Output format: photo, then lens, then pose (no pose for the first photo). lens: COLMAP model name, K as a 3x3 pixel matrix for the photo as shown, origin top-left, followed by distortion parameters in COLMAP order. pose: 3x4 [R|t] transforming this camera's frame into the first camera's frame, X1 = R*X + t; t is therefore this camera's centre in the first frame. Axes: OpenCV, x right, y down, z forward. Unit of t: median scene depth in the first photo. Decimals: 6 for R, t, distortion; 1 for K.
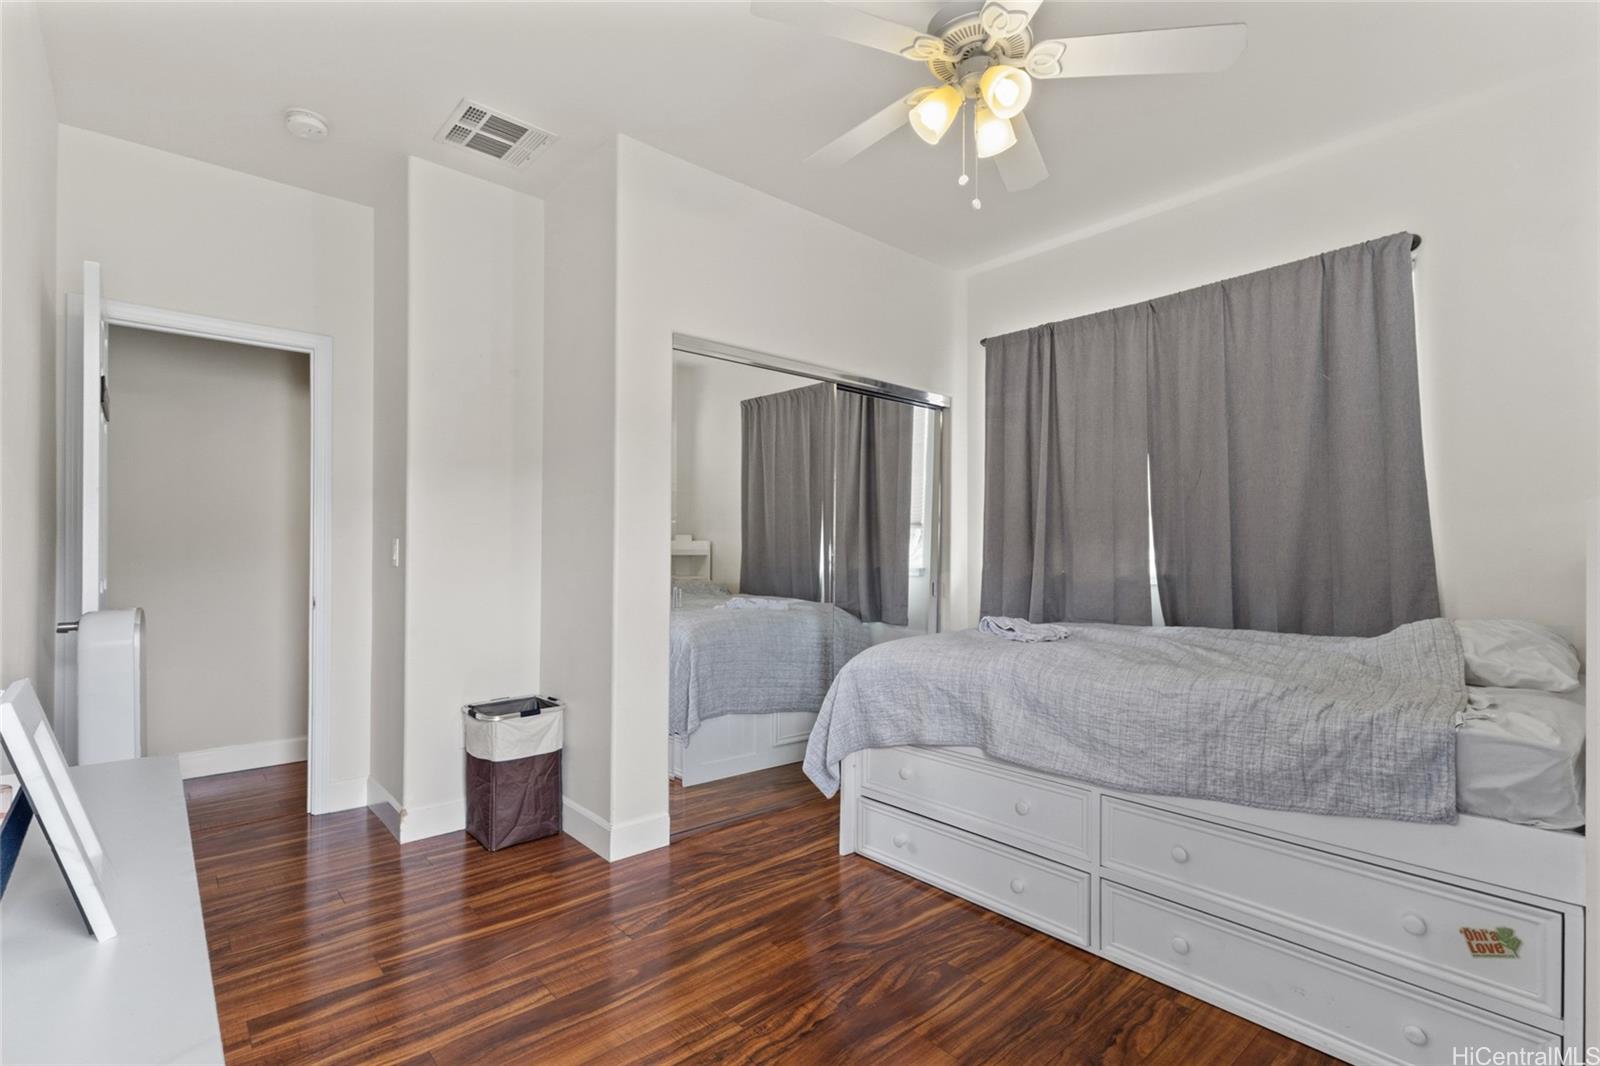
lens RADIAL K [[755.7, 0, 788.2], [0, 755.7, 539.5], [0, 0, 1]] dist [0.011591, 0.000245]
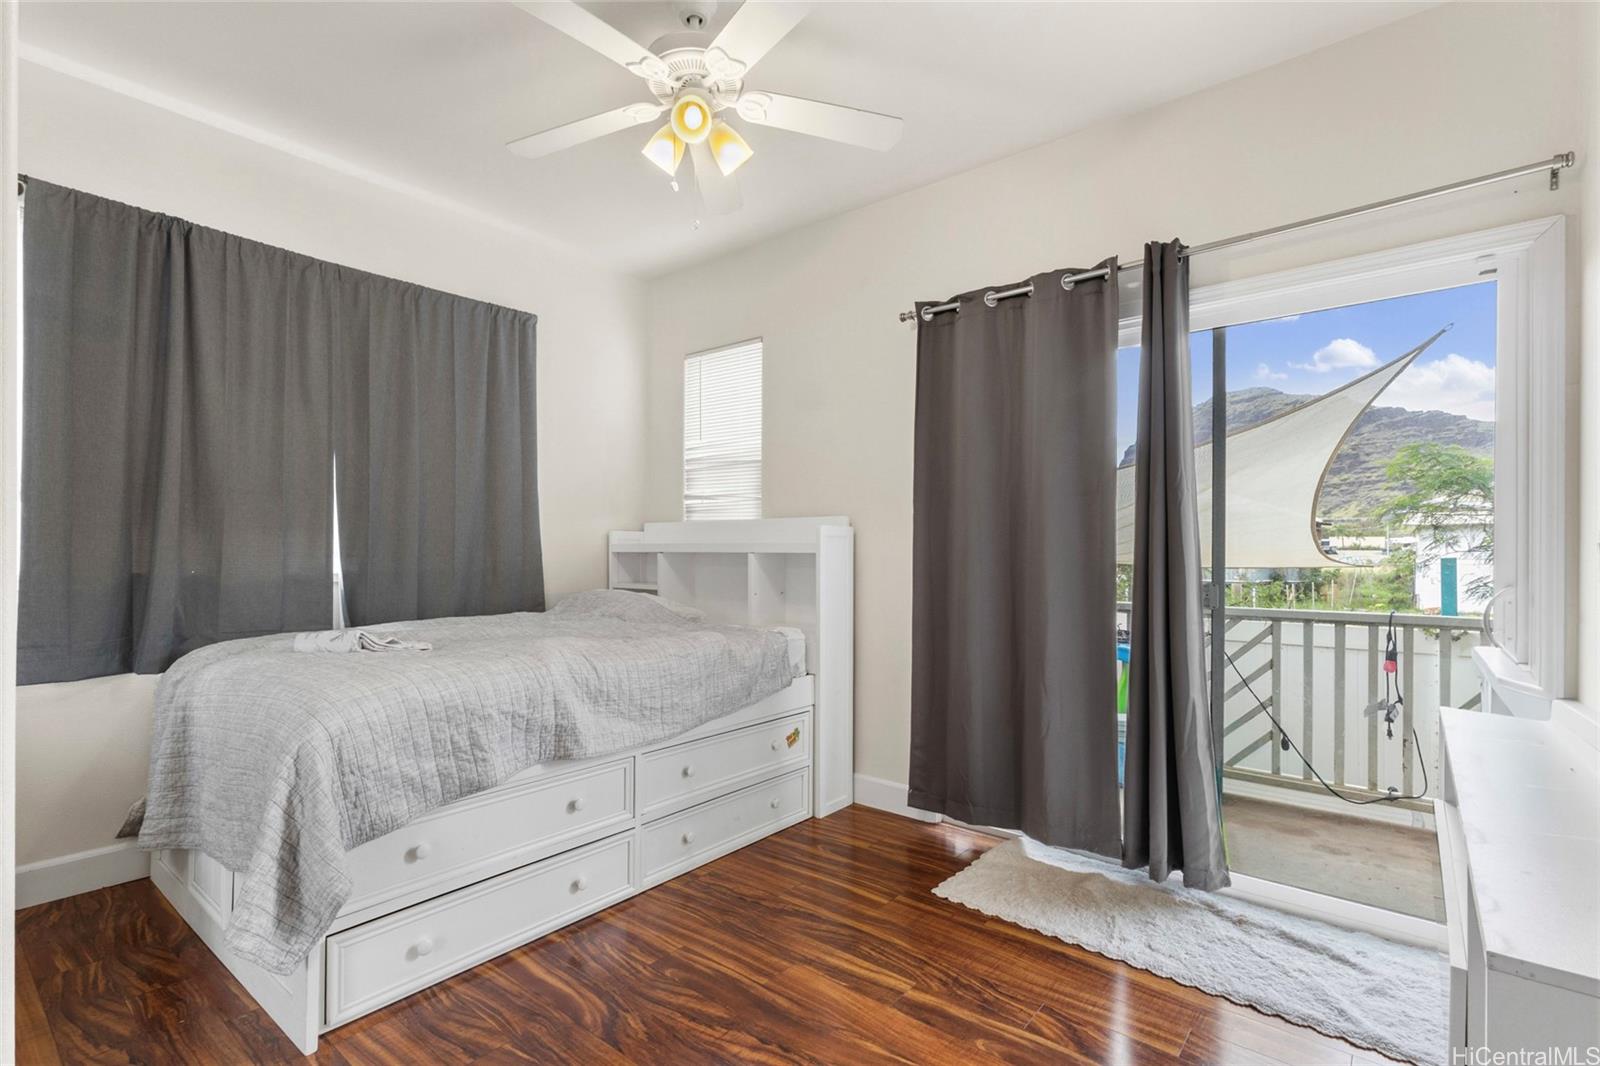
lens RADIAL K [[755.7, 0, 785.3], [0, 755.7, 545.0], [0, 0, 1]] dist [0.011591, 0.000245]
pose [[-0.175183, 0.007088, 0.984510, -0.721836], [-0.022499, 0.999684, -0.011200, 0.018849], [-0.984279, -0.024113, -0.174969, 0.918255]]
